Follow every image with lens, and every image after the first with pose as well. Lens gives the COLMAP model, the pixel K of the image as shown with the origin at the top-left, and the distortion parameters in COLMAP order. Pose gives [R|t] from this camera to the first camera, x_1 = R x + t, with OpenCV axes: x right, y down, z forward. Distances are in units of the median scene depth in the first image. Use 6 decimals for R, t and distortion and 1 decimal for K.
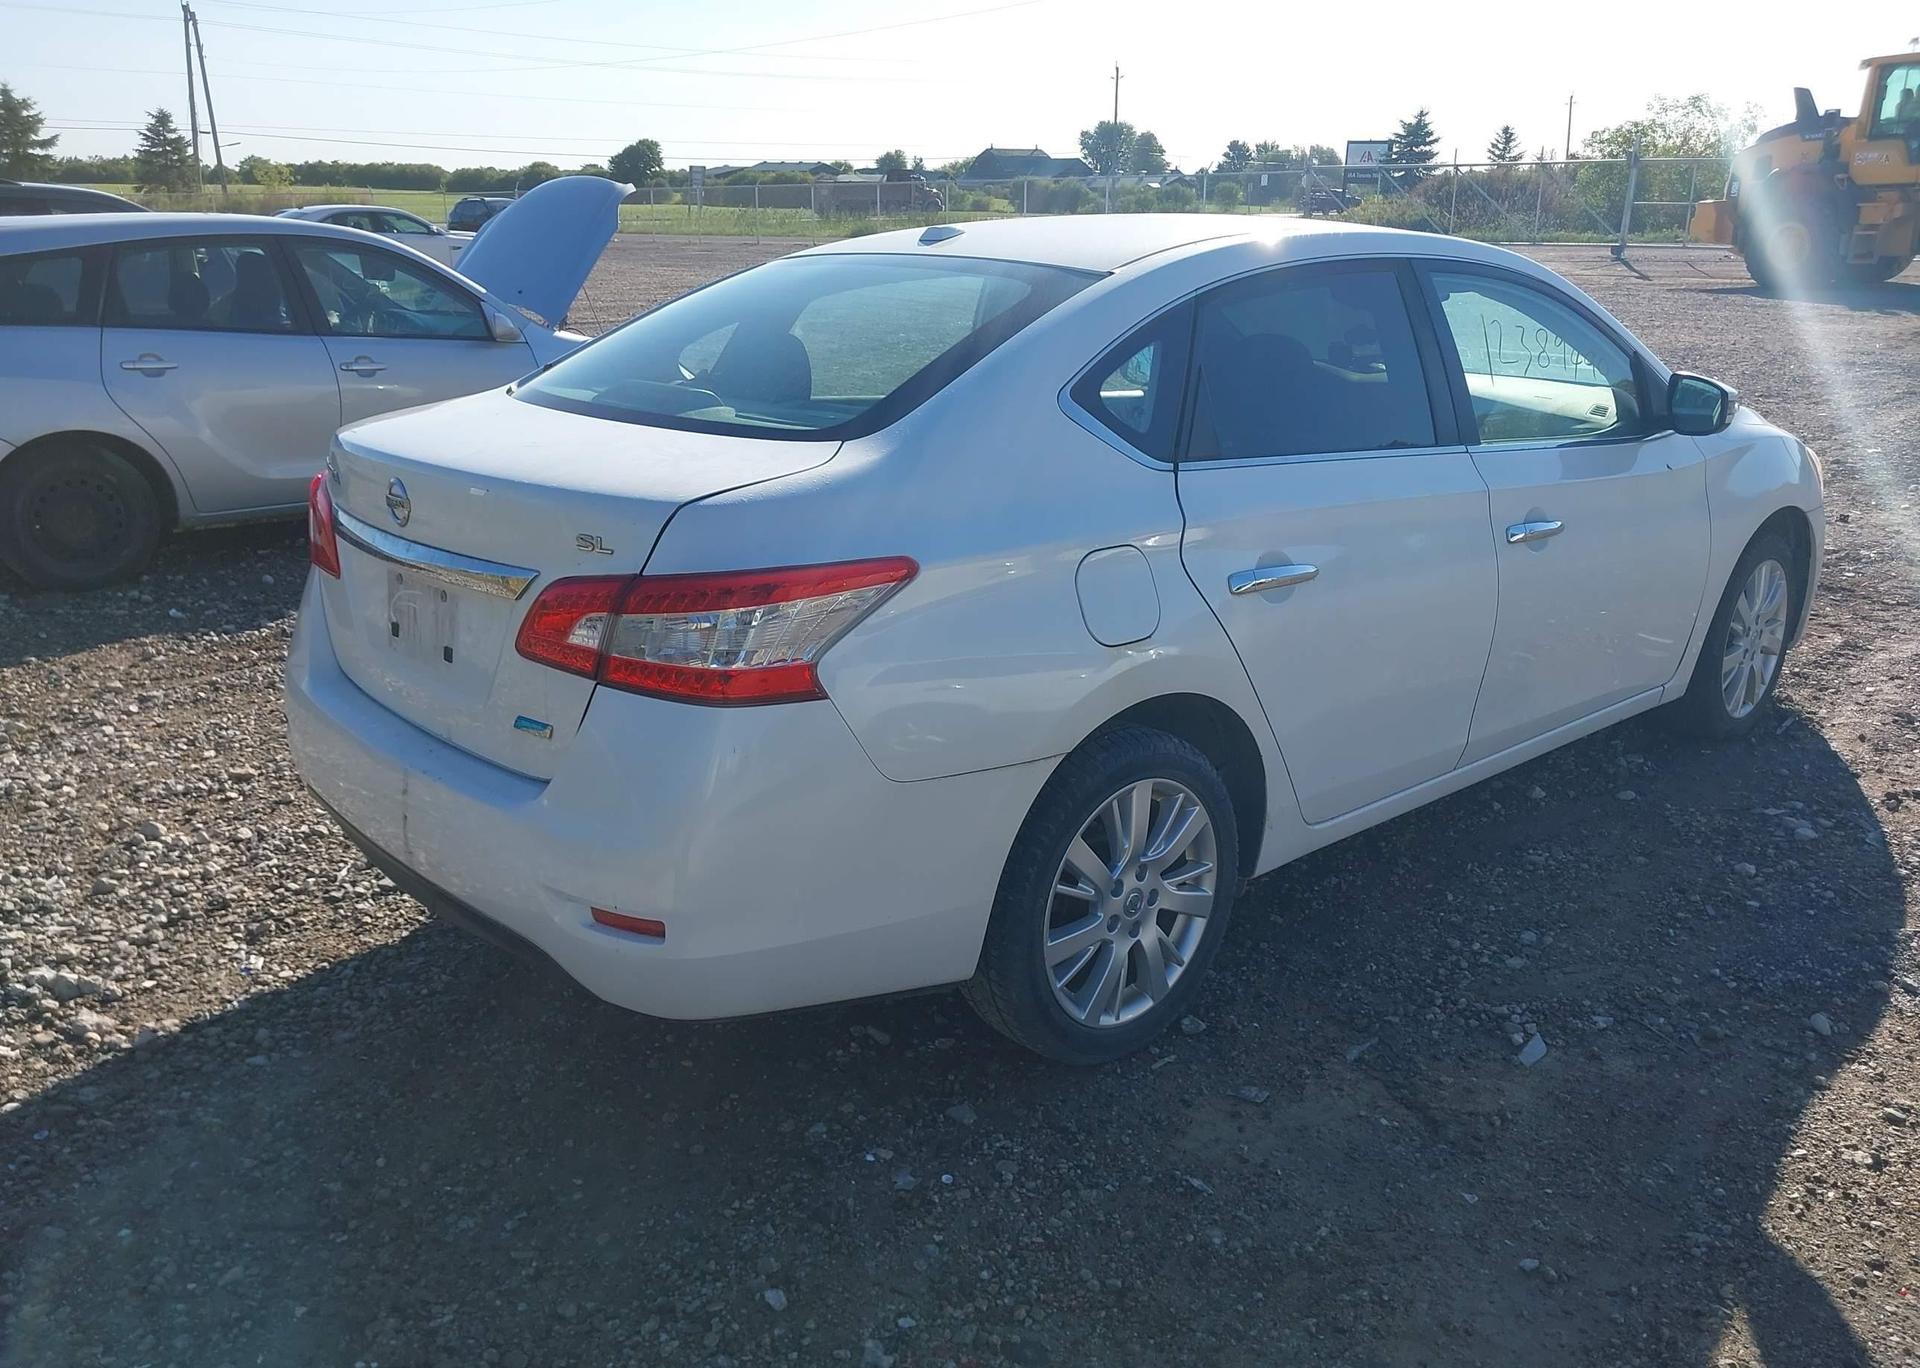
lens RADIAL K [[1686.1, 0, 960.0], [0, 1686.1, 684.0], [0, 0, 1]] dist [0.052326, -0.100193]
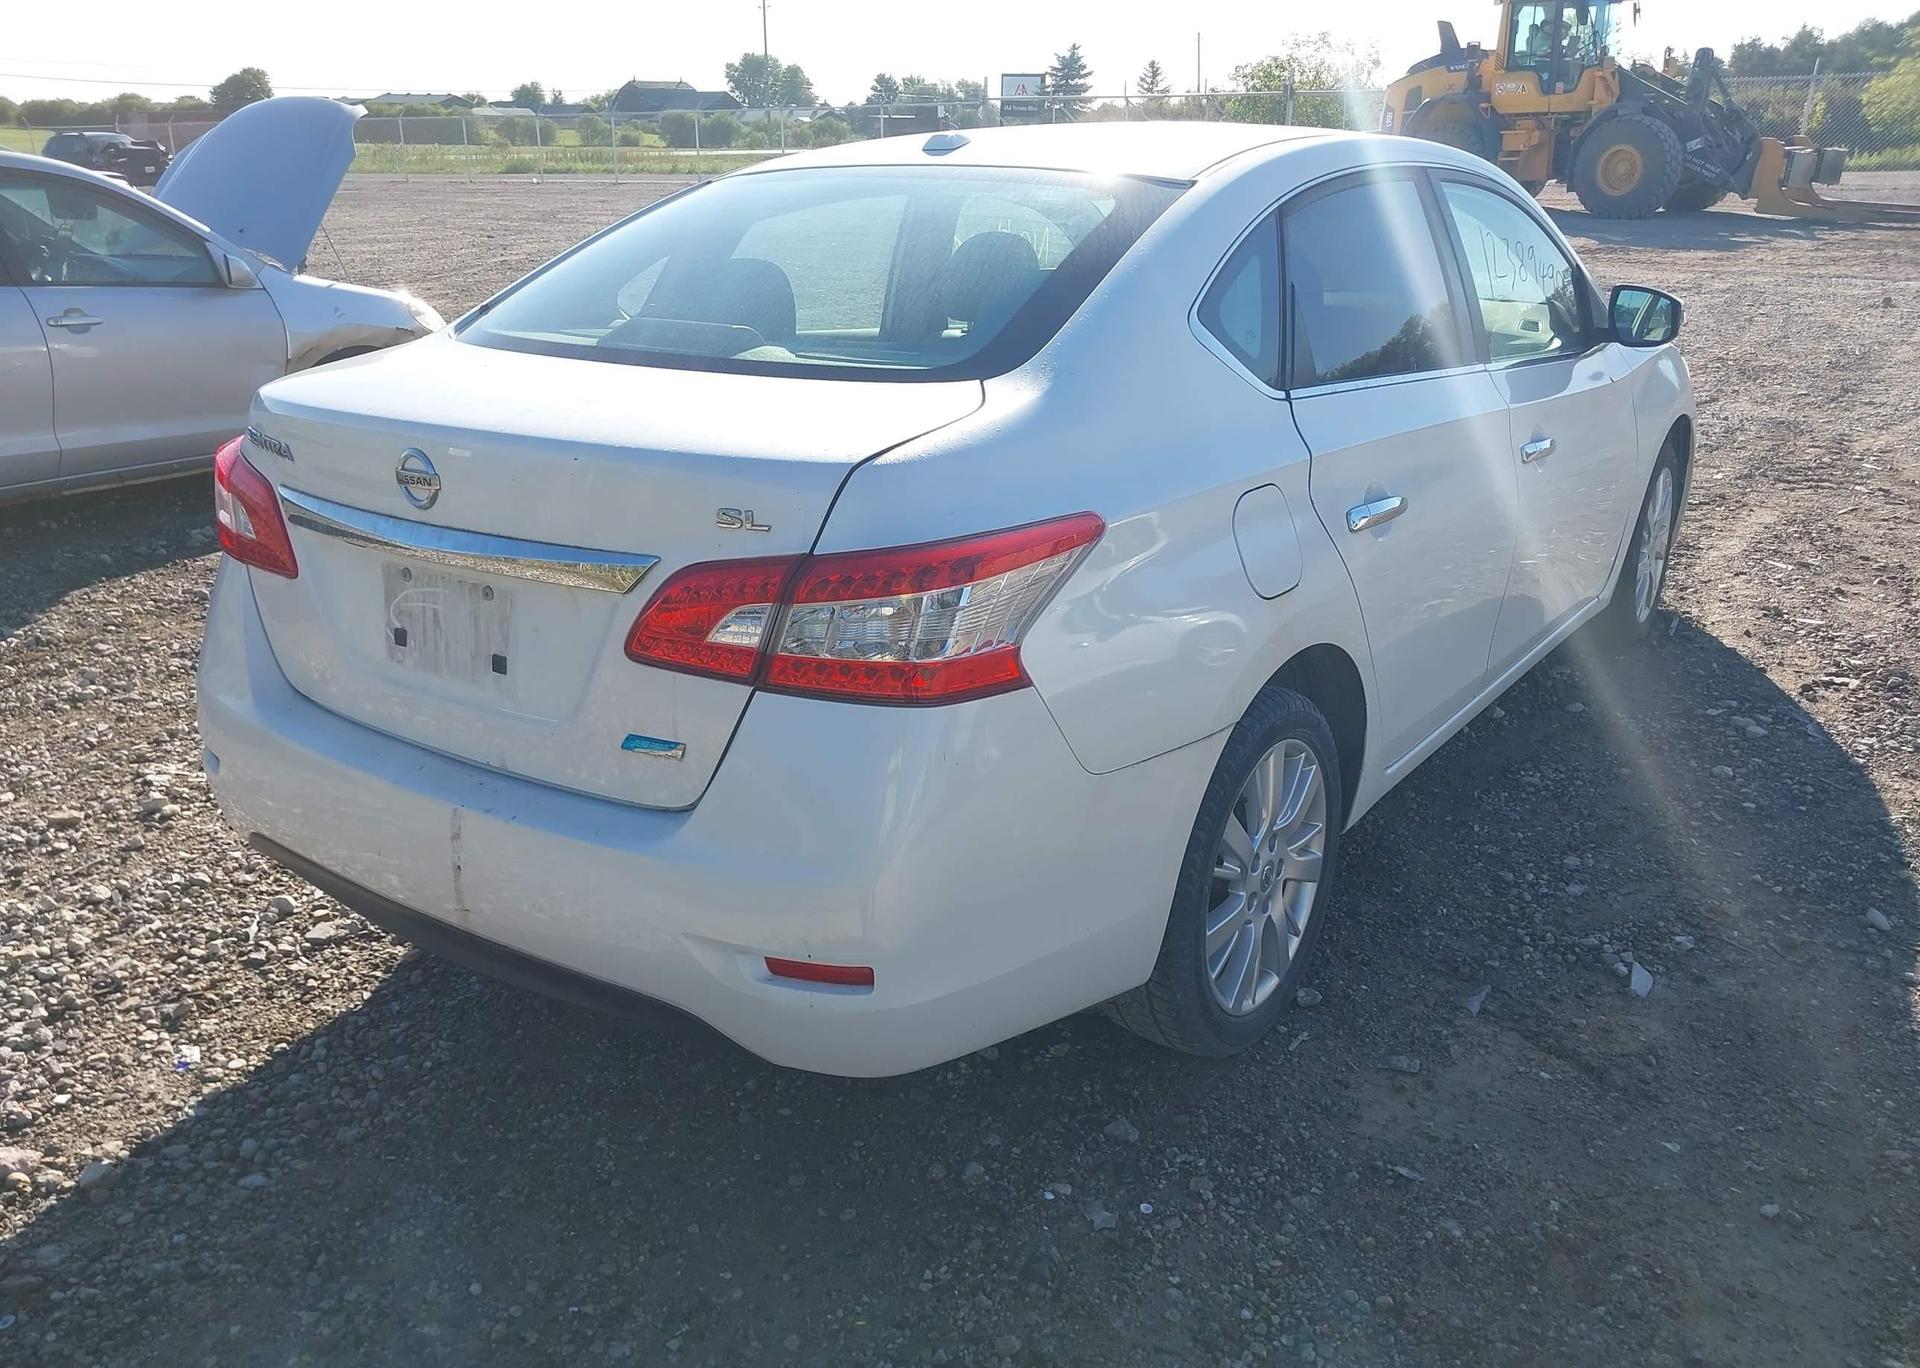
lens RADIAL K [[1658.4, 0, 1000.4], [0, 1658.4, 706.2], [0, 0, 1]] dist [0.005722, 0.008677]
pose [[0.970648, -0.082028, 0.226083, -0.188774], [0.070261, 0.995745, 0.059627, -0.021169], [-0.230012, -0.041992, 0.972281, 0.129204]]
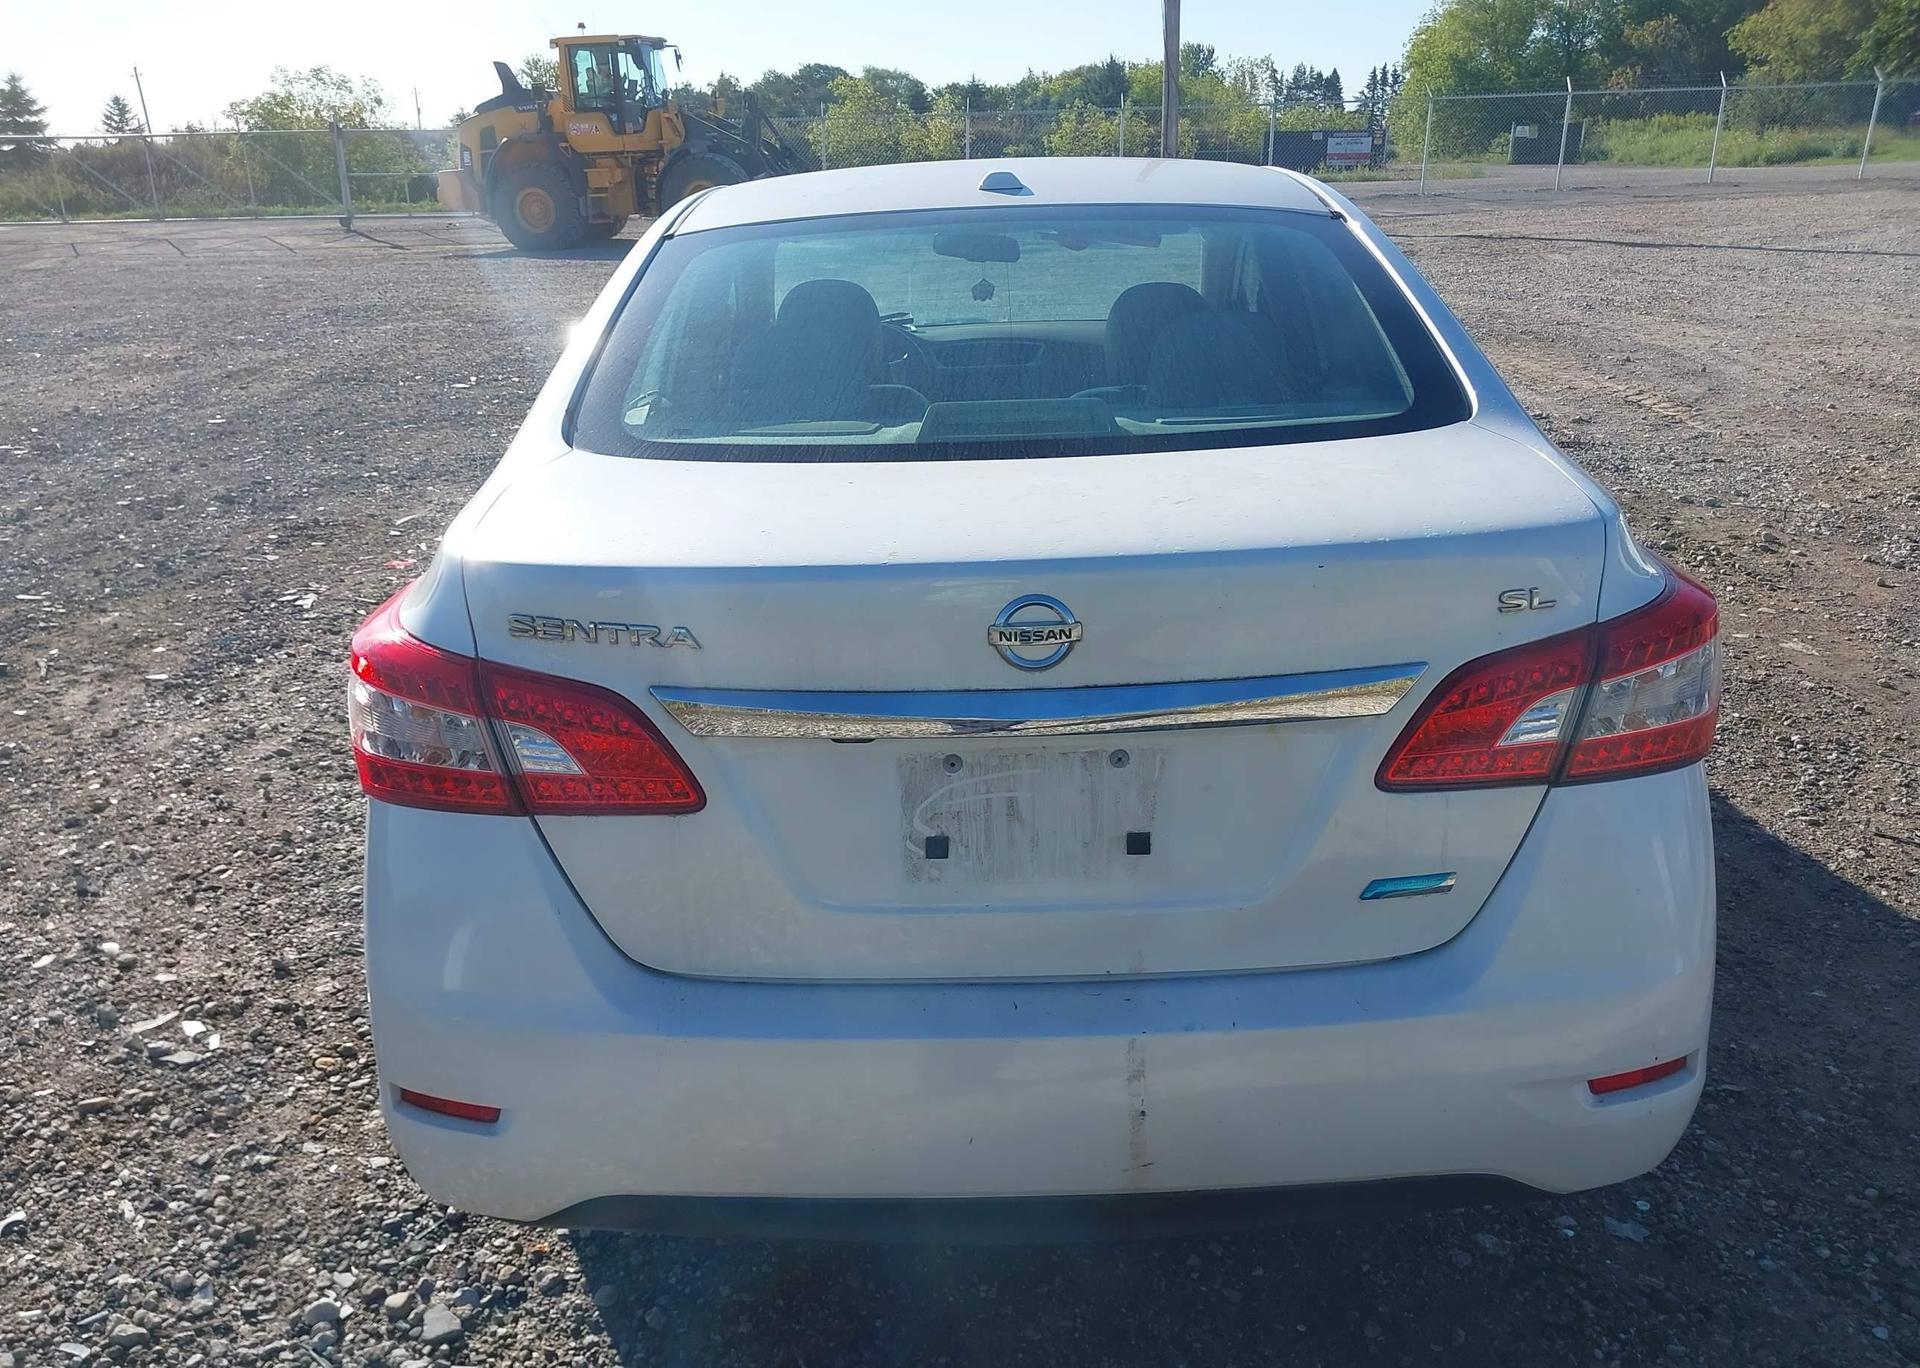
lens RADIAL K [[1575.2, 0, 1003.7], [0, 1575.2, 656.6], [0, 0, 1]] dist [0.098056, -0.101930]
pose [[0.638357, -0.244685, 0.729815, -0.570091], [0.235441, 0.964757, 0.117517, -0.127243], [-0.732849, 0.096811, 0.673469, 0.471655]]
